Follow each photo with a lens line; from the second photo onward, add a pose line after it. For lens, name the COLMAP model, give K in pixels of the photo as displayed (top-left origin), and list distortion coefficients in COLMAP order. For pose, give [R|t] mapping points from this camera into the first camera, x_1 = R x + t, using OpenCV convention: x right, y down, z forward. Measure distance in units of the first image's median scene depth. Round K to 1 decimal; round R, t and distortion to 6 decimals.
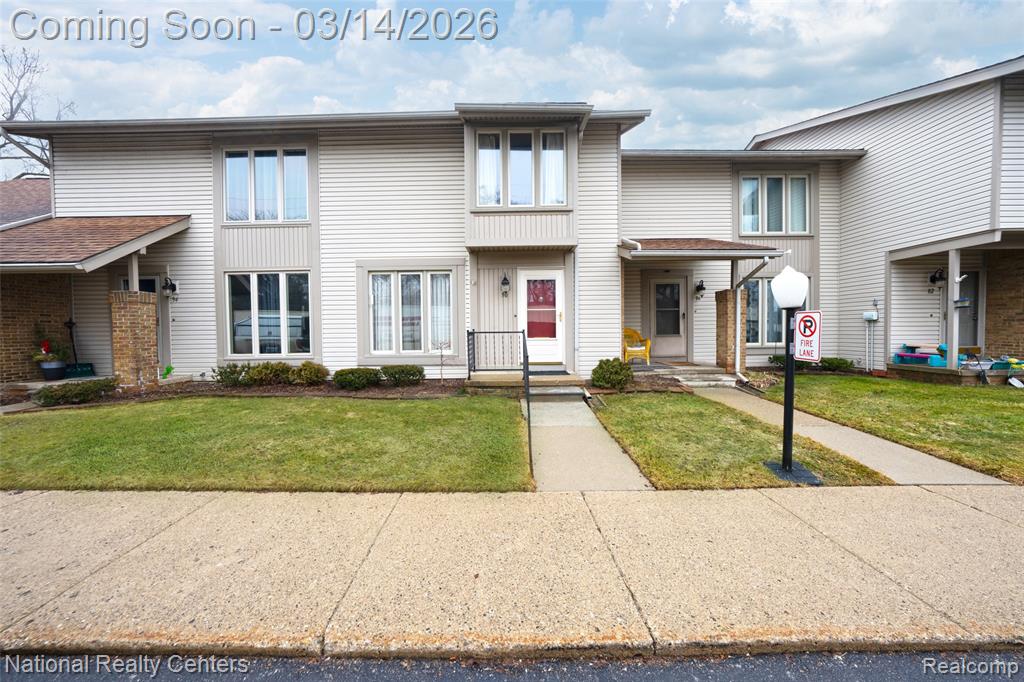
lens RADIAL K [[353.2, 0, 502.8], [0, 353.2, 338.8], [0, 0, 1]] dist [-0.028335, 0.006824]
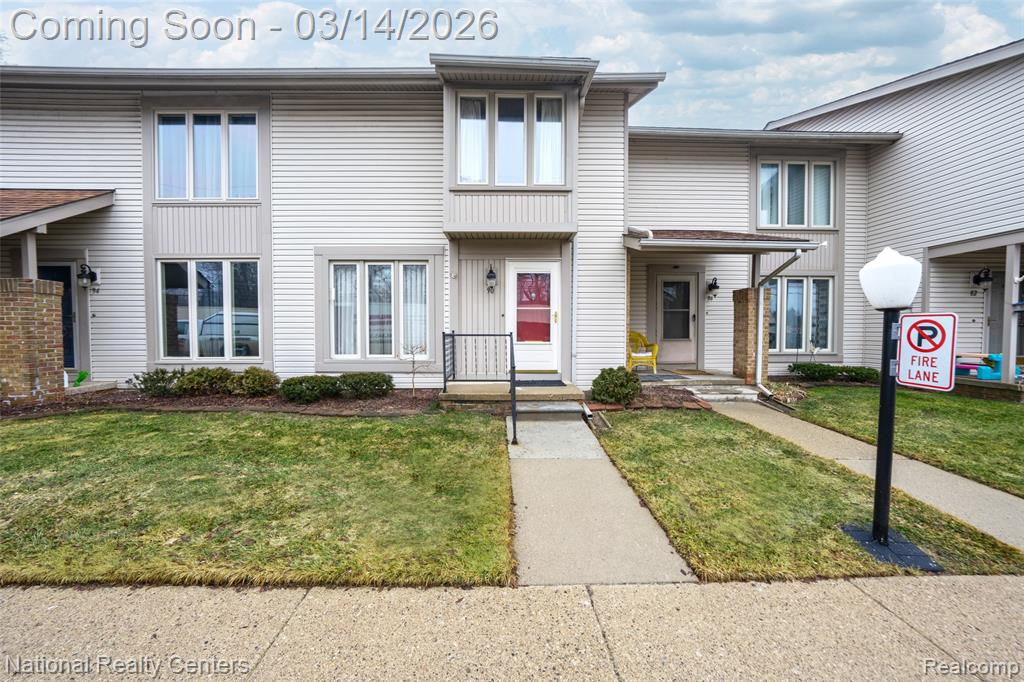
lens RADIAL K [[354.3, 0, 504.9], [0, 354.3, 339.3], [0, 0, 1]] dist [-0.028091, 0.006701]
pose [[0.999665, 0.010622, 0.023615, 0.021128], [-0.010679, 0.999940, 0.002287, -0.009276], [-0.023589, -0.002538, 0.999719, 0.147693]]
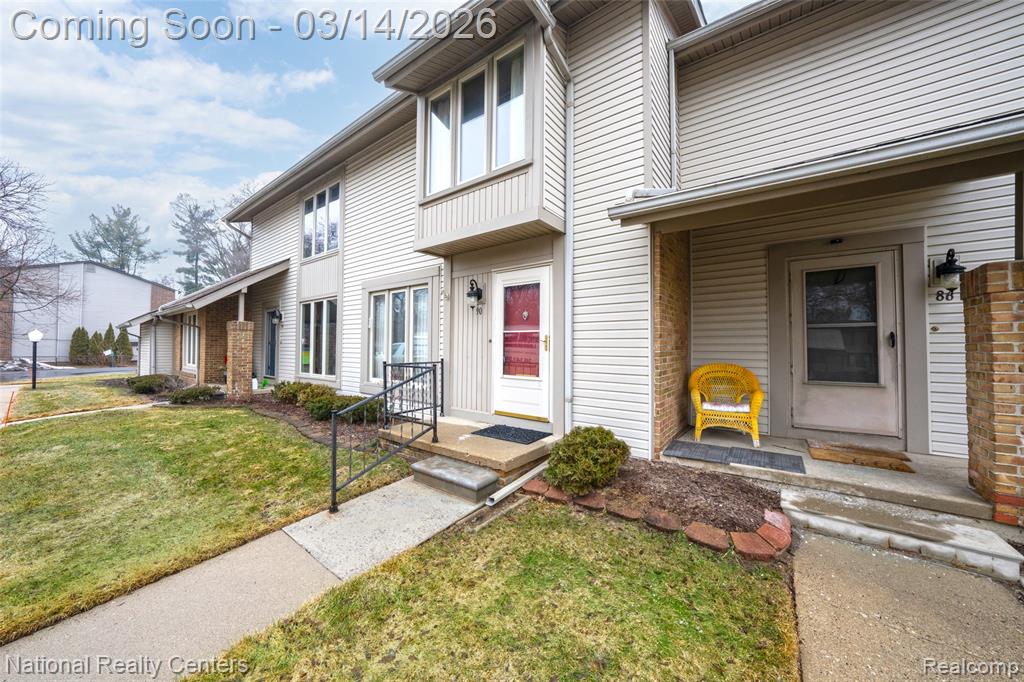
lens RADIAL K [[354.3, 0, 504.9], [0, 354.3, 339.3], [0, 0, 1]] dist [-0.028091, 0.006701]
pose [[0.802410, 0.001746, -0.596771, 0.471039], [-0.030482, 0.998810, -0.038064, -0.043459], [0.595994, 0.048734, 0.801509, 0.473846]]
